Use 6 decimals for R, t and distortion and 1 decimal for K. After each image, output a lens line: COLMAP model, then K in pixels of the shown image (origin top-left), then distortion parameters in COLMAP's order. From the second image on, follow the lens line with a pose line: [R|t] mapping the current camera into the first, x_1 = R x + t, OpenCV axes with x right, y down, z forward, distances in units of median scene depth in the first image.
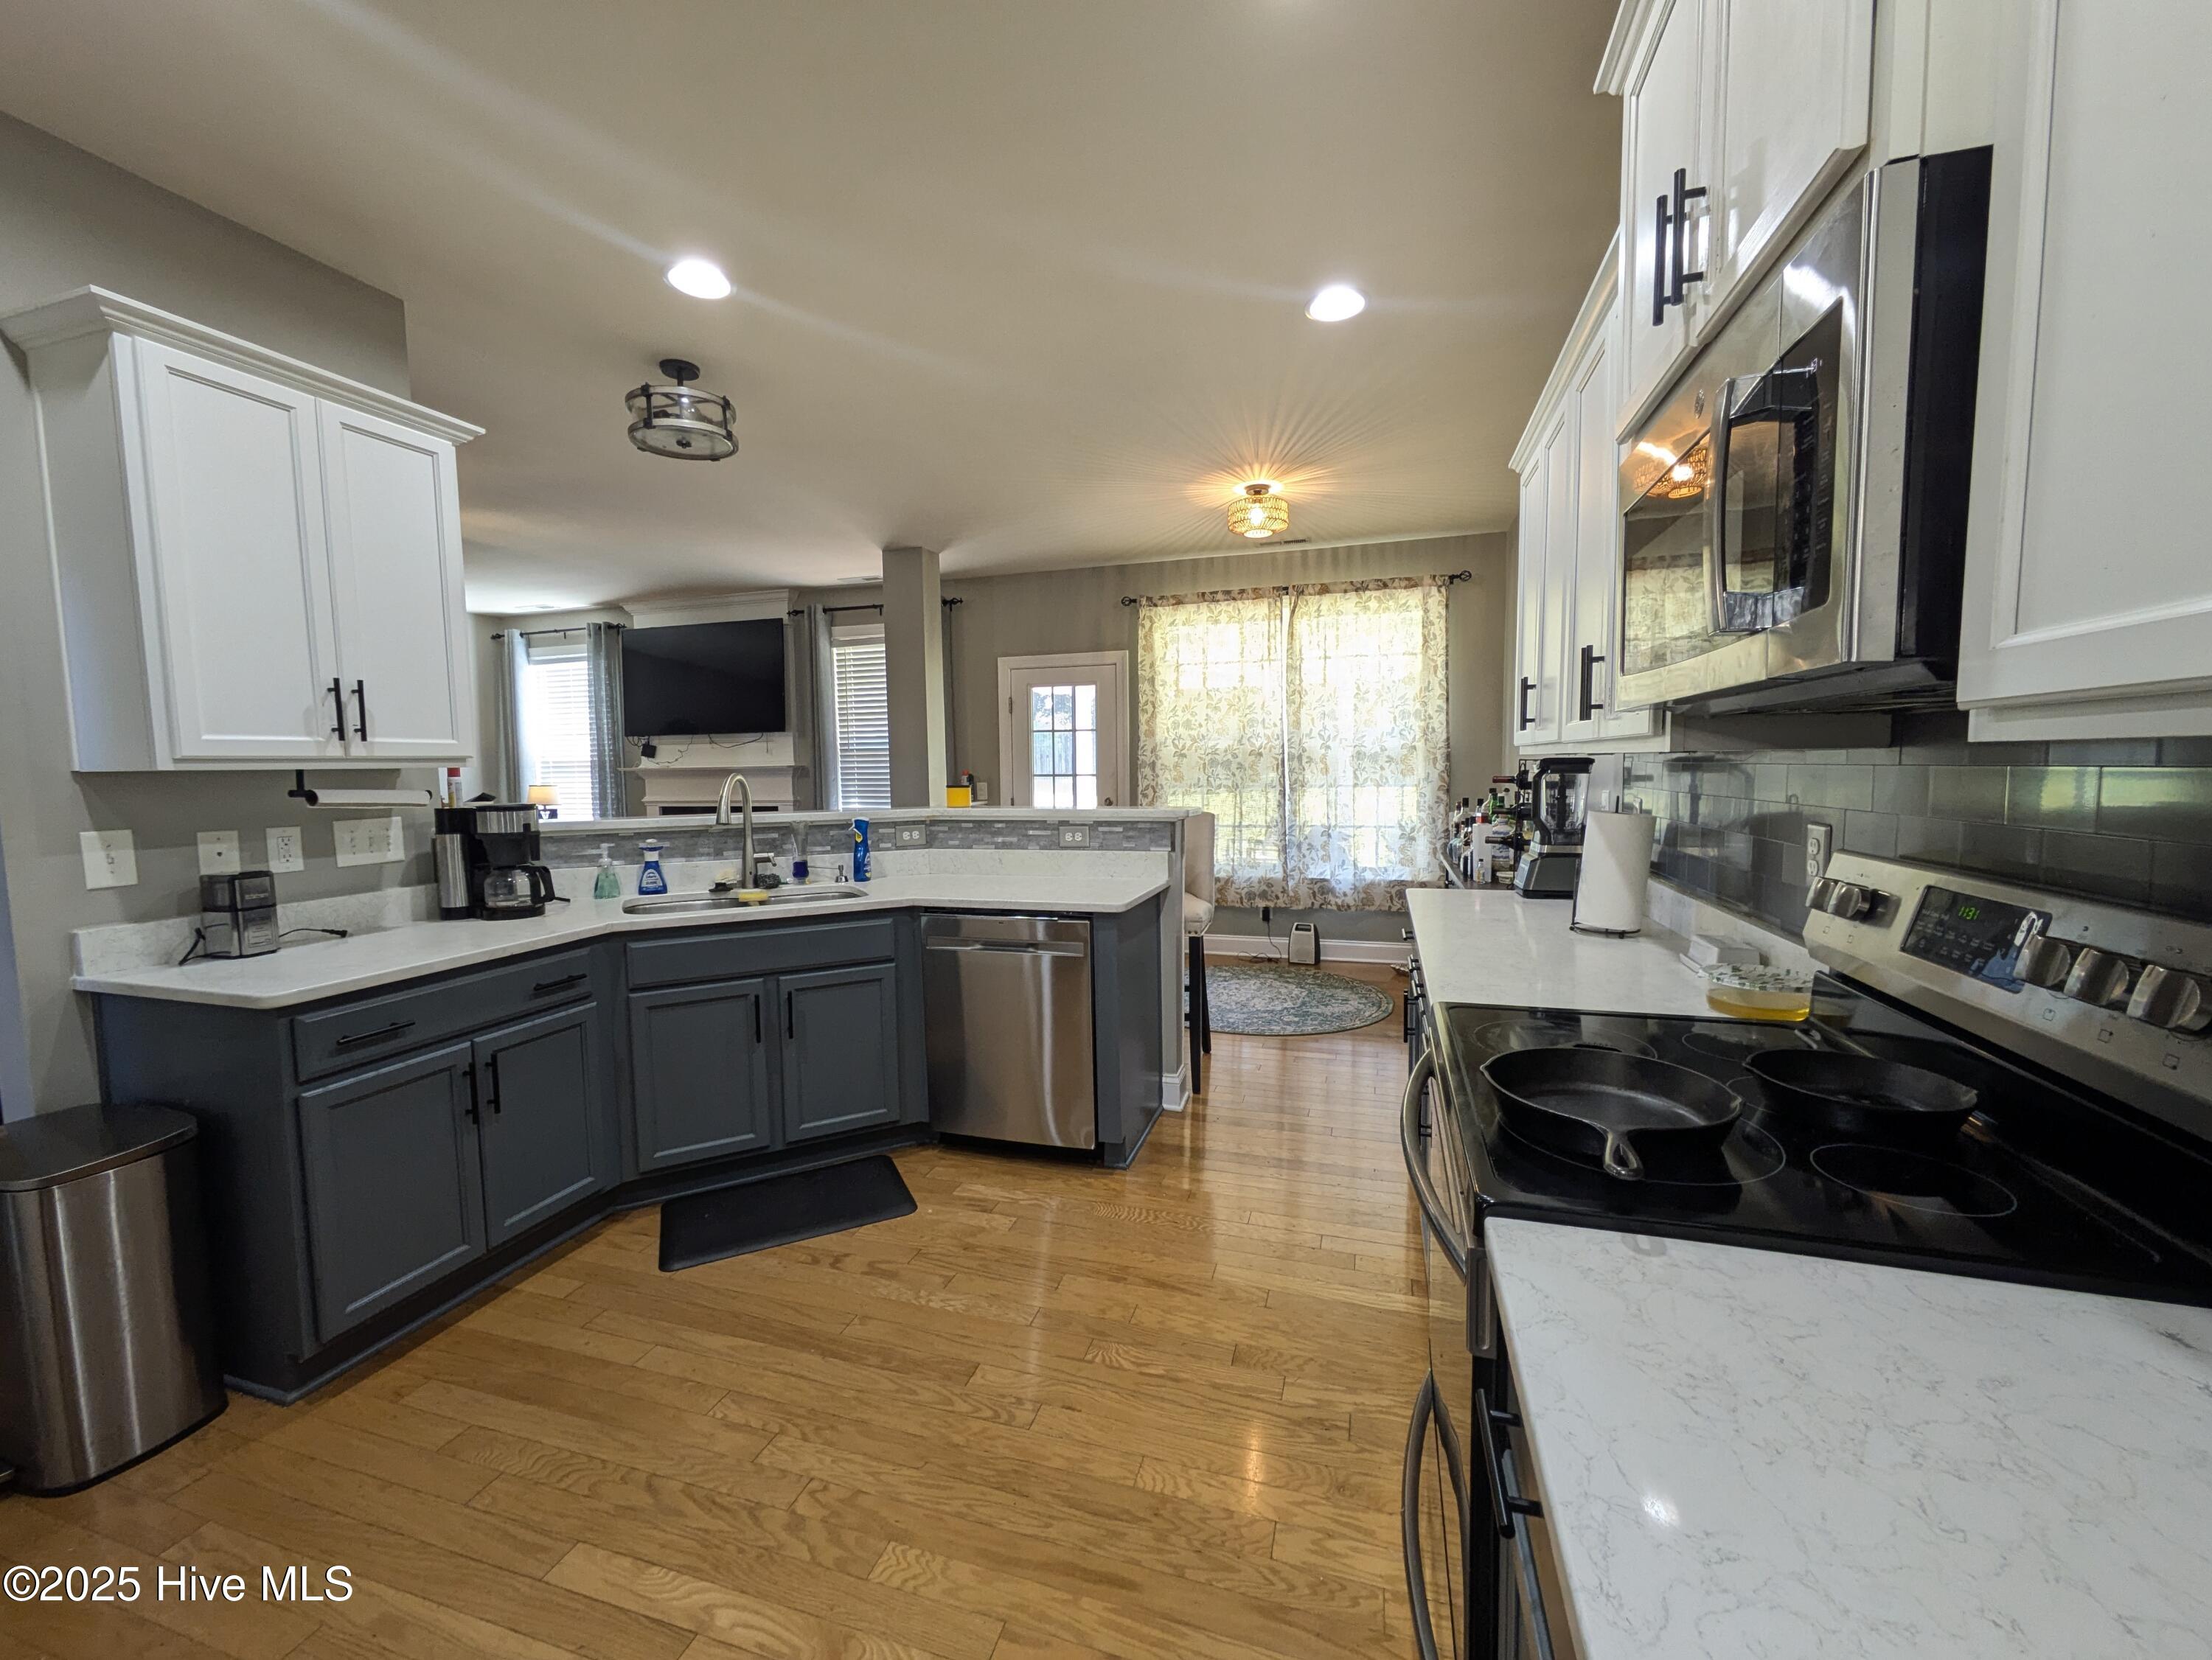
lens RADIAL K [[877.6, 0, 1102.4], [0, 877.6, 833.0], [0, 0, 1]] dist [-0.000935, 0.000236]
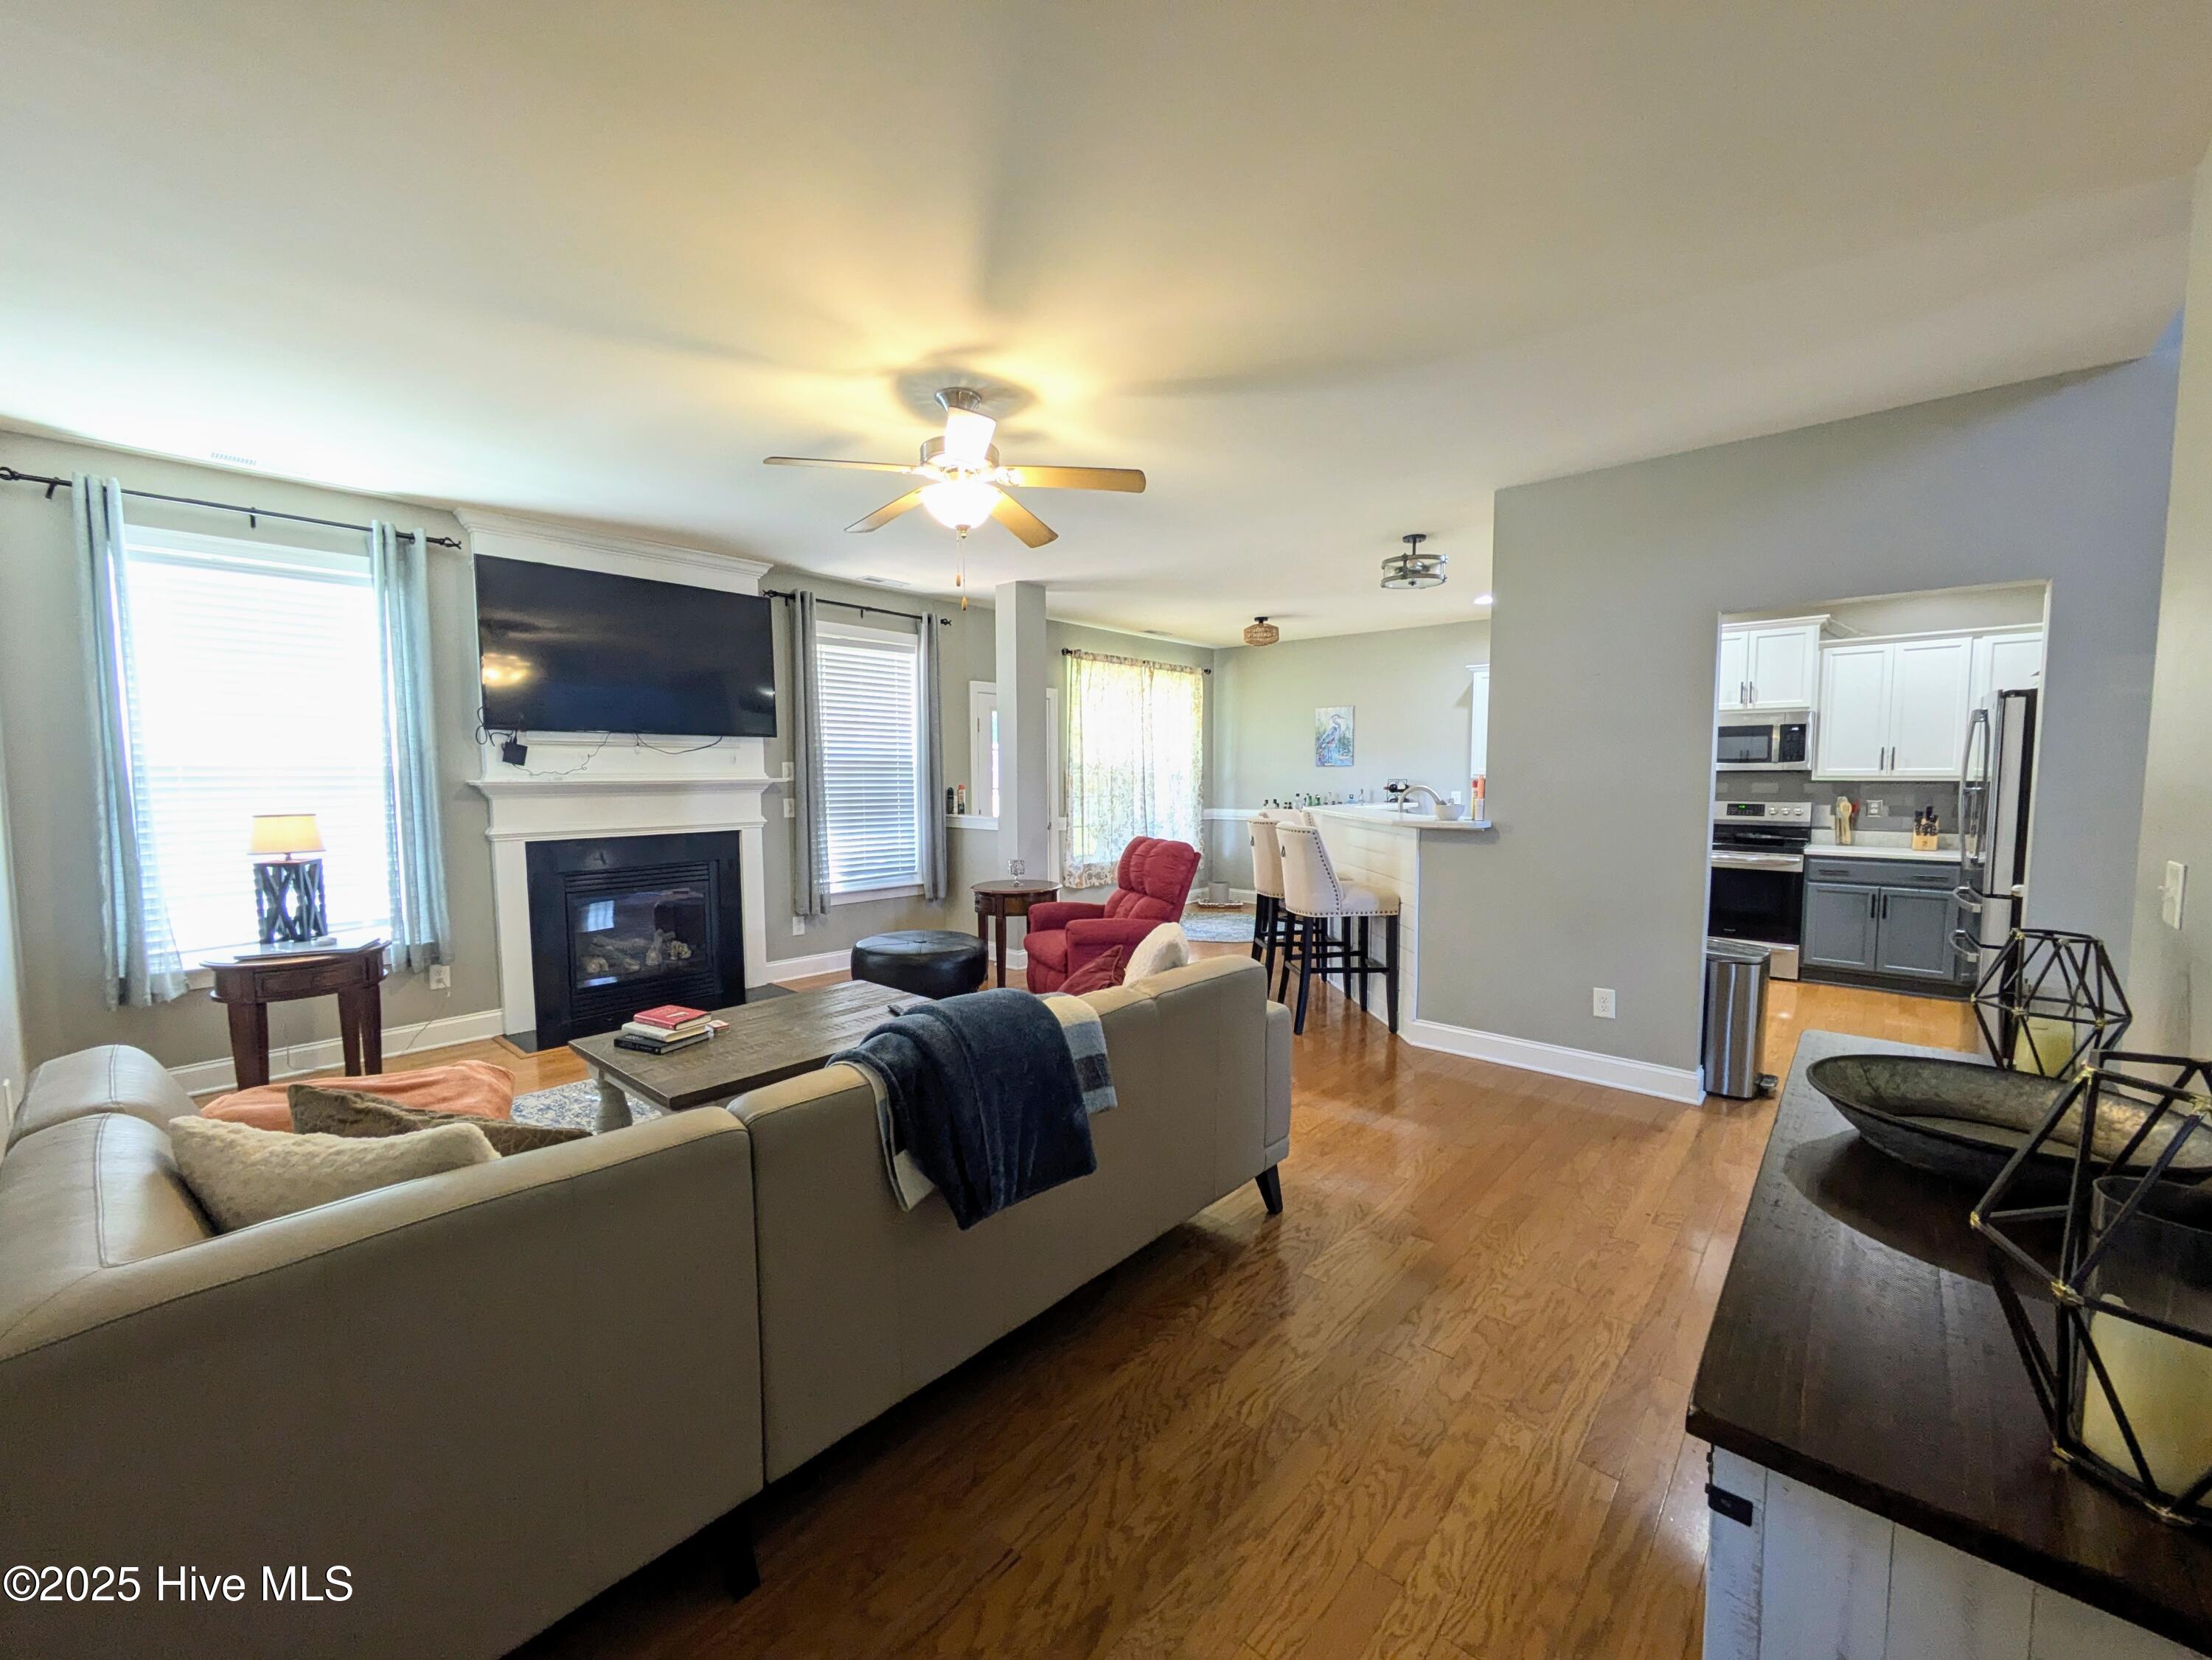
lens RADIAL K [[877.6, 0, 1092.1], [0, 877.6, 839.3], [0, 0, 1]] dist [-0.000935, 0.000236]
pose [[0.426044, -0.053235, 0.903135, -2.269270], [0.068682, 0.997290, 0.026385, -0.051023], [-0.902092, 0.050788, 0.428545, 0.898900]]
